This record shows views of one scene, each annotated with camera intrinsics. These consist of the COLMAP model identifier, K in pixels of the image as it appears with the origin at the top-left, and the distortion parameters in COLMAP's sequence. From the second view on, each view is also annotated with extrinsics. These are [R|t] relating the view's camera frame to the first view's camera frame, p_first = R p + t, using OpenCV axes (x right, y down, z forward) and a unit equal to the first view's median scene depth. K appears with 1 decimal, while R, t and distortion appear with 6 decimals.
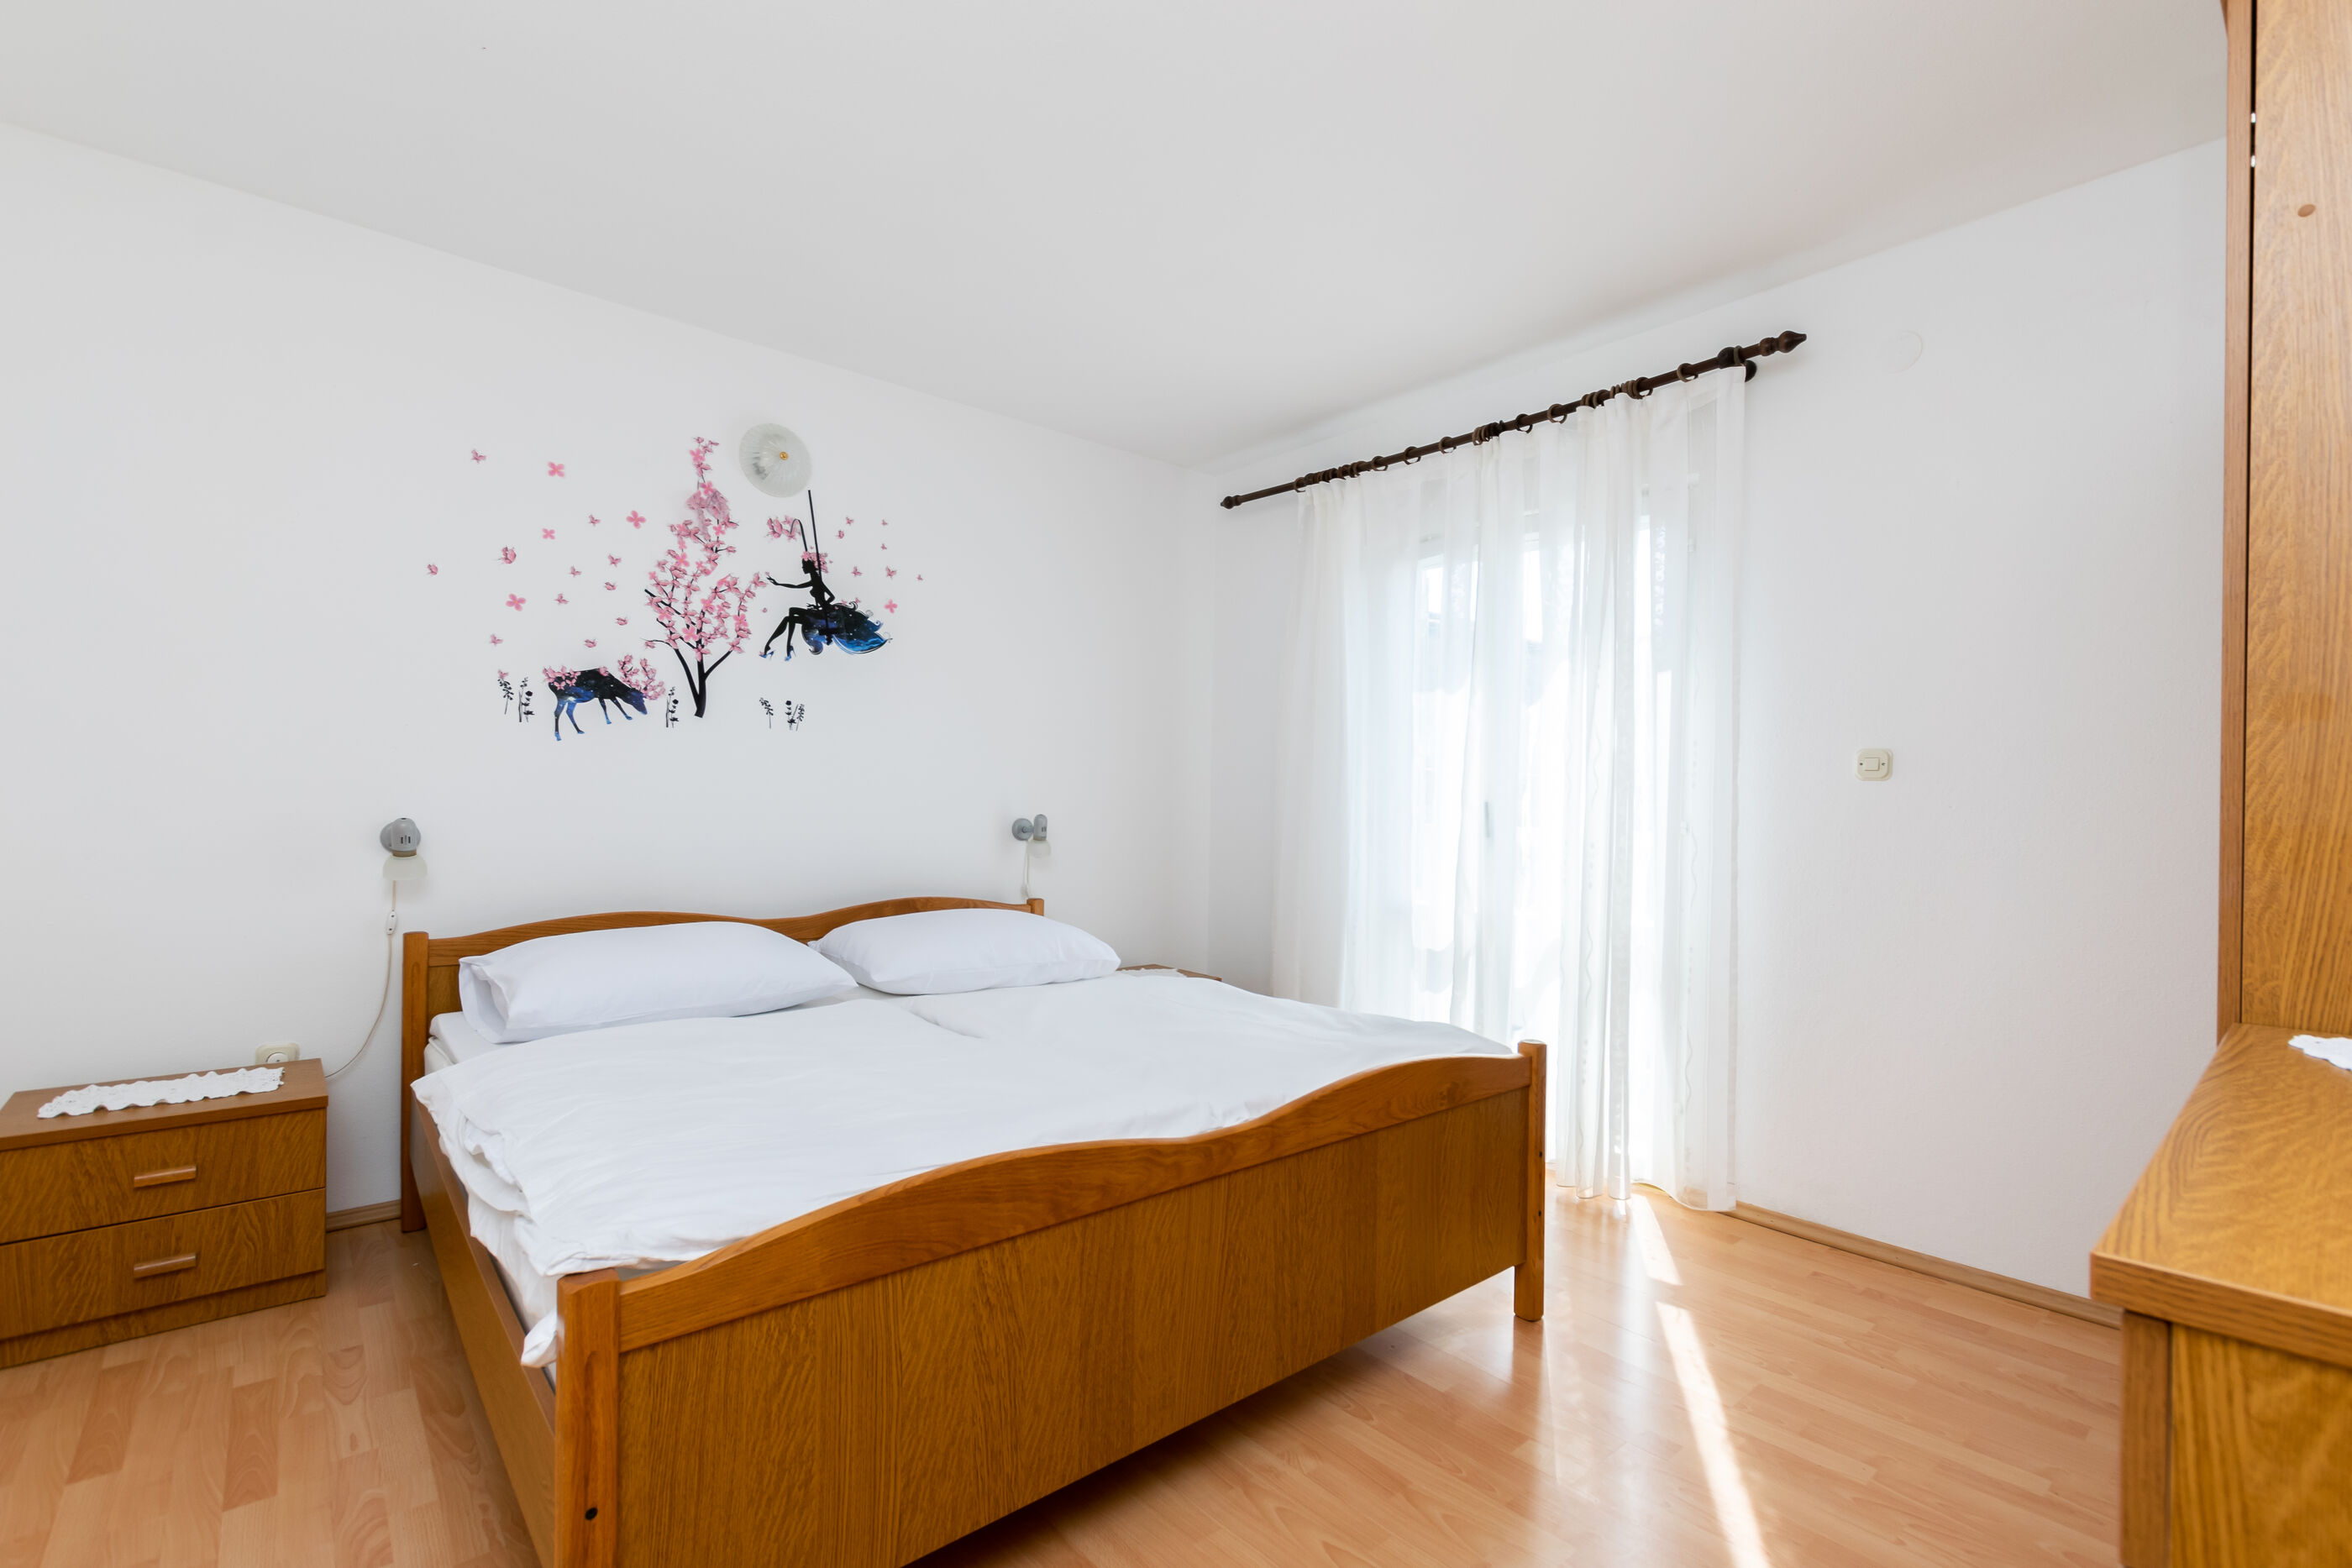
lens RADIAL K [[1037.1, 0, 1184.0], [0, 1037.1, 816.4], [0, 0, 1]] dist [-0.000131, -0.000776]
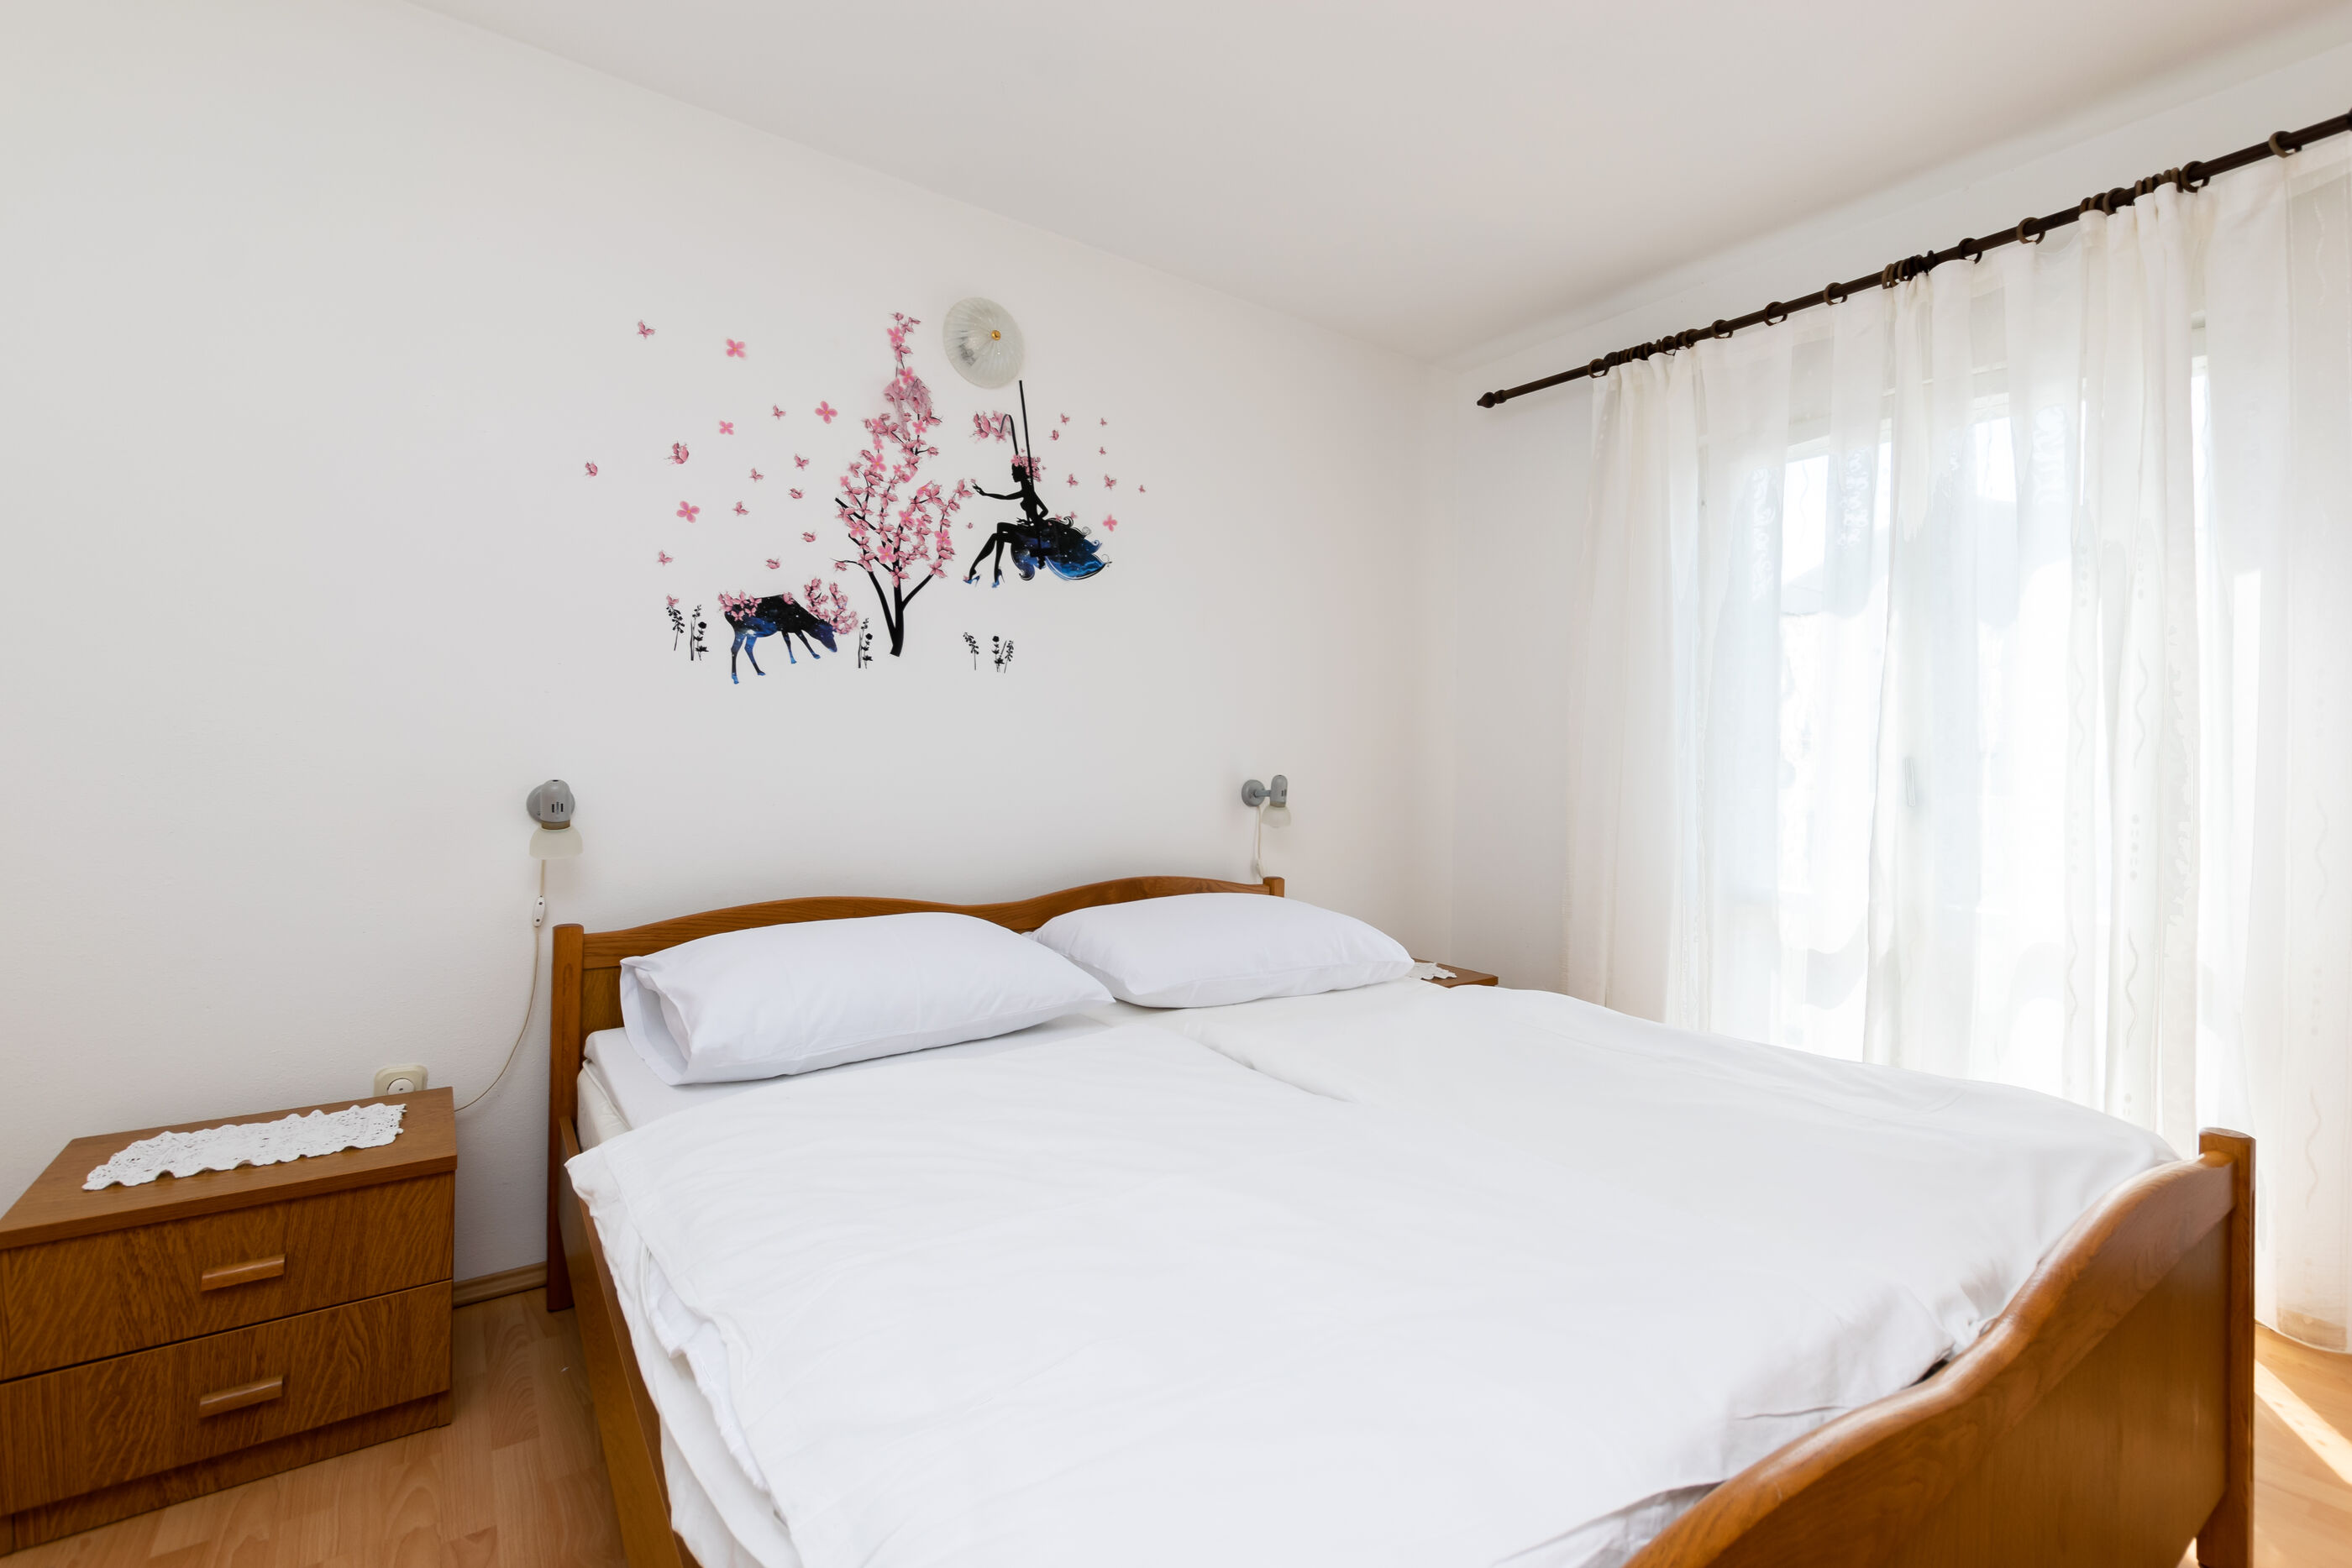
lens RADIAL K [[1023.7, 0, 1177.5], [0, 1023.7, 761.2], [0, 0, 1]] dist [0.004534, -0.001312]
pose [[0.995565, -0.000103, -0.094074, -0.171178], [-0.001240, 0.999898, -0.014215, -0.001583], [0.094066, 0.014268, 0.995464, 0.220451]]
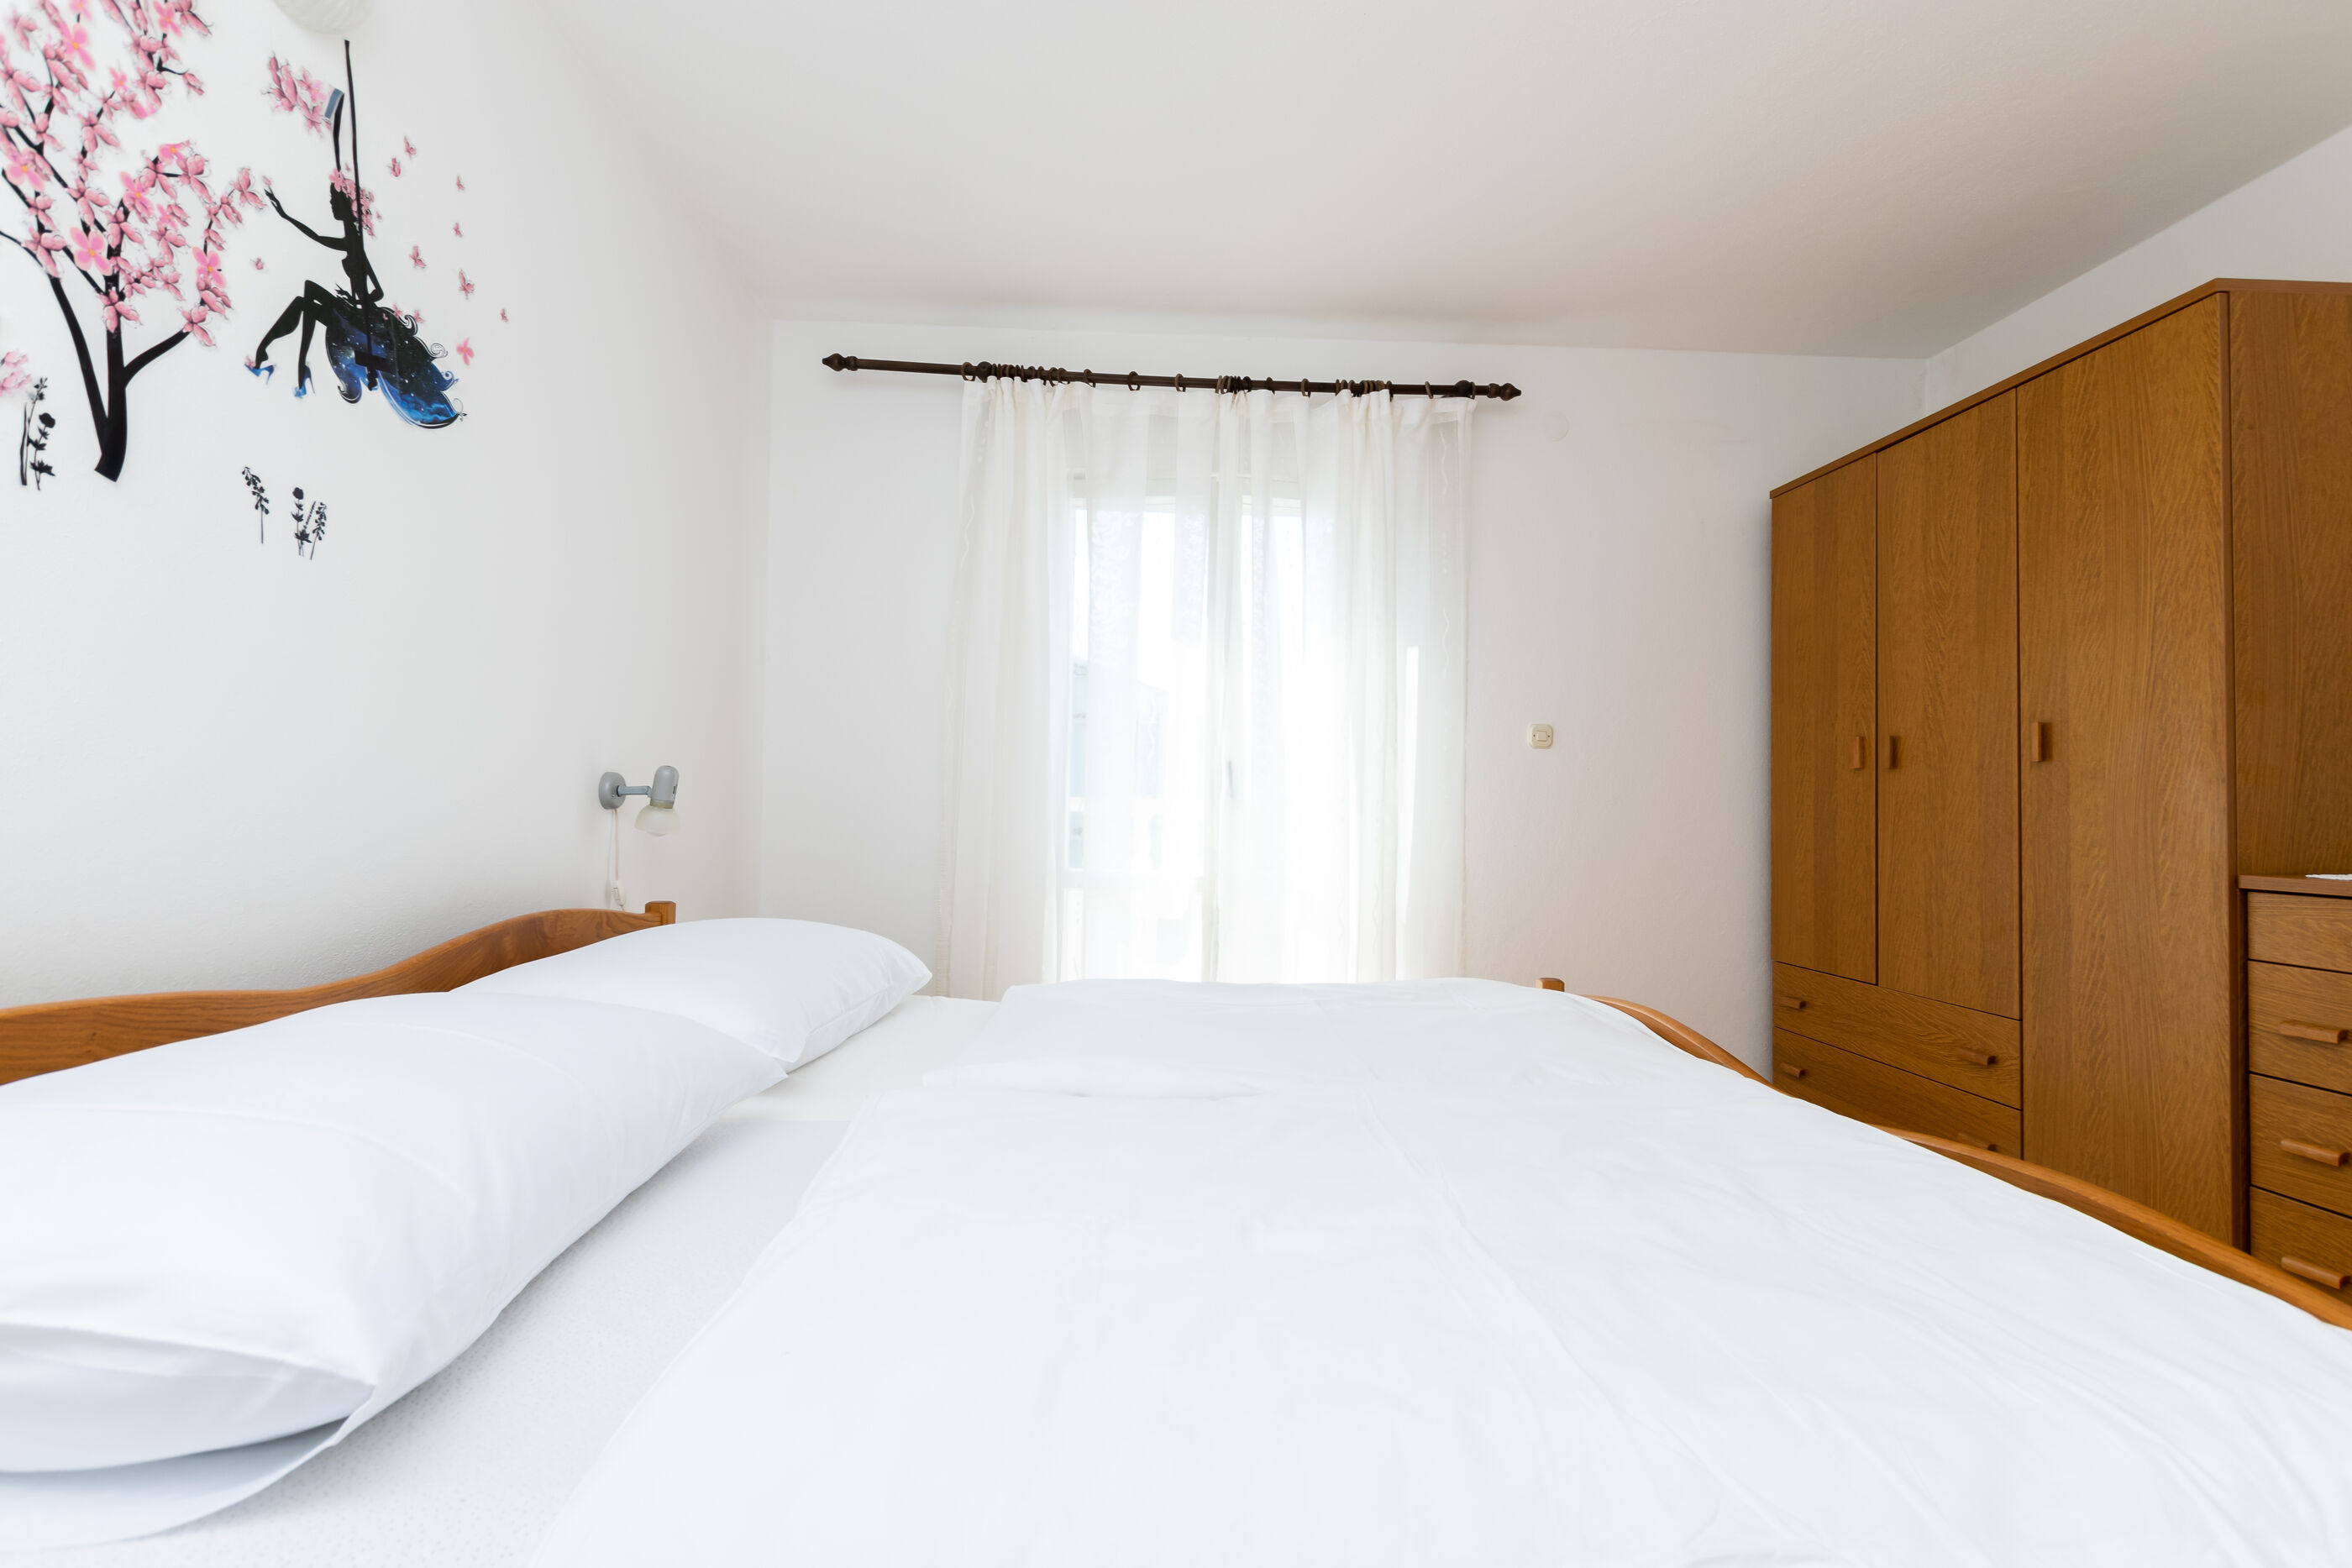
lens RADIAL K [[1033.8, 0, 1176.0], [0, 1033.8, 784.0], [0, 0, 1]] dist [0.014578, -0.002959]
pose [[0.618767, 0.010465, 0.785505, -0.525531], [0.003357, 0.999867, -0.015965, 0.023944], [-0.785567, 0.012516, 0.618650, 0.456659]]
